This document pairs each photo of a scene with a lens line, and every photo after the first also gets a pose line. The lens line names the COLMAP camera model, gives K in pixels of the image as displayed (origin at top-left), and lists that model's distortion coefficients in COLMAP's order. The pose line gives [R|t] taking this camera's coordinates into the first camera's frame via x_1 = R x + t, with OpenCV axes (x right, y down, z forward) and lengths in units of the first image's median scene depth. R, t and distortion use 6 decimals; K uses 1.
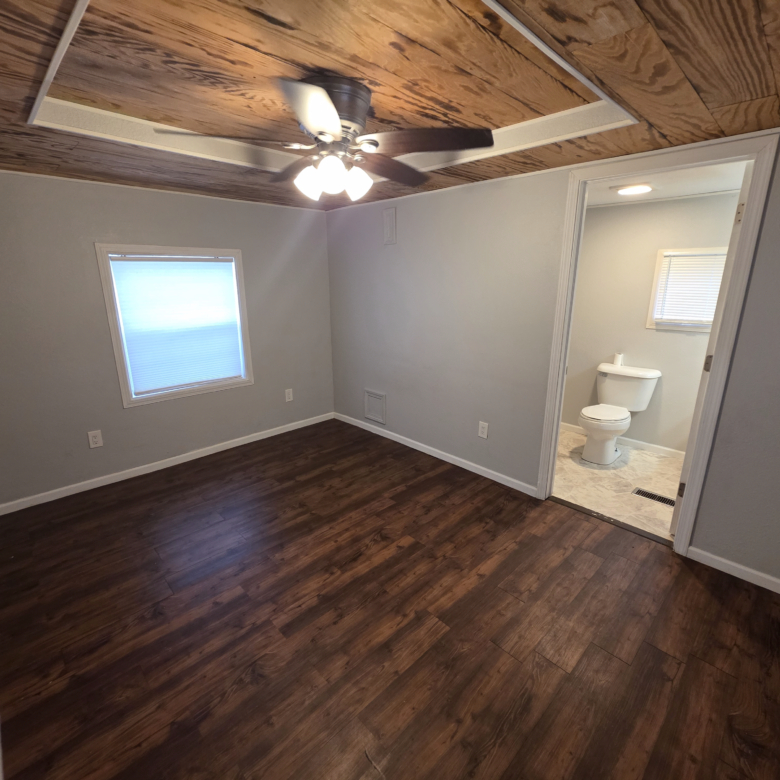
lens RADIAL K [[412.7, 0, 388.6], [0, 412.7, 390.8], [0, 0, 1]] dist [0.004497, 0.000732]
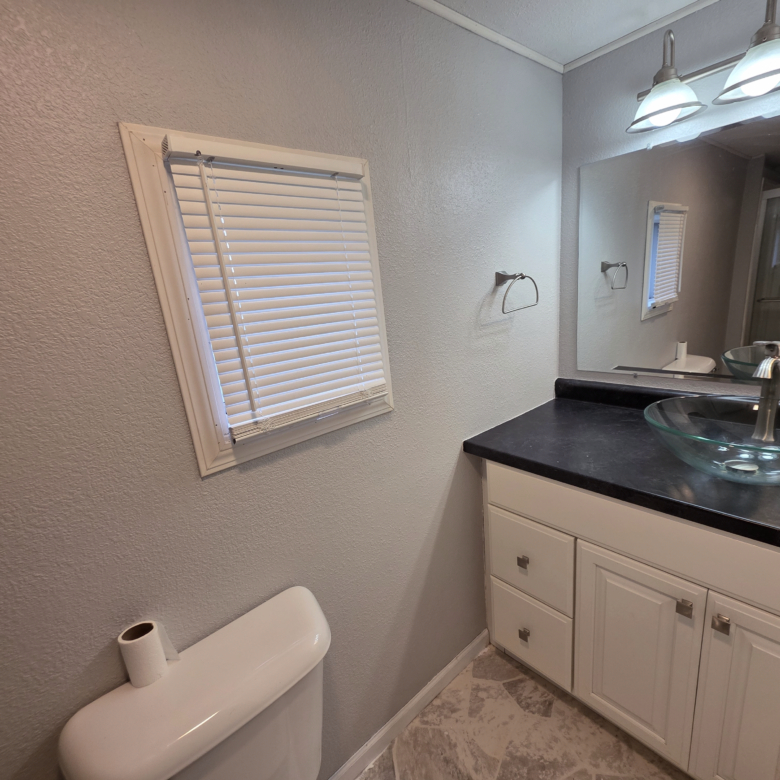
lens RADIAL K [[412.7, 0, 391.8], [0, 412.7, 394.1], [0, 0, 1]] dist [0.004497, 0.000732]
pose [[0.050173, -0.253071, 0.966146, 0.418474], [0.352518, 0.909589, 0.219950, -0.211956], [-0.934459, 0.329549, 0.134849, 0.865273]]
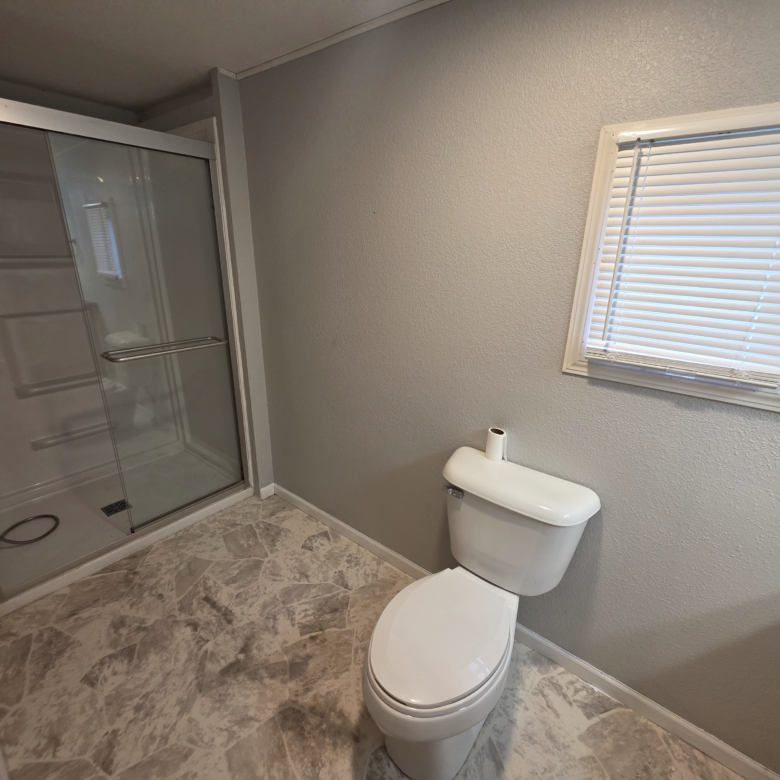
lens RADIAL K [[412.7, 0, 390.7], [0, 412.7, 390.5], [0, 0, 1]] dist [0.004497, 0.000732]
pose [[0.992966, -0.016688, 0.117214, 0.443560], [0.008511, 0.997517, 0.069914, -0.164341], [-0.118089, -0.068425, 0.990643, 0.680407]]
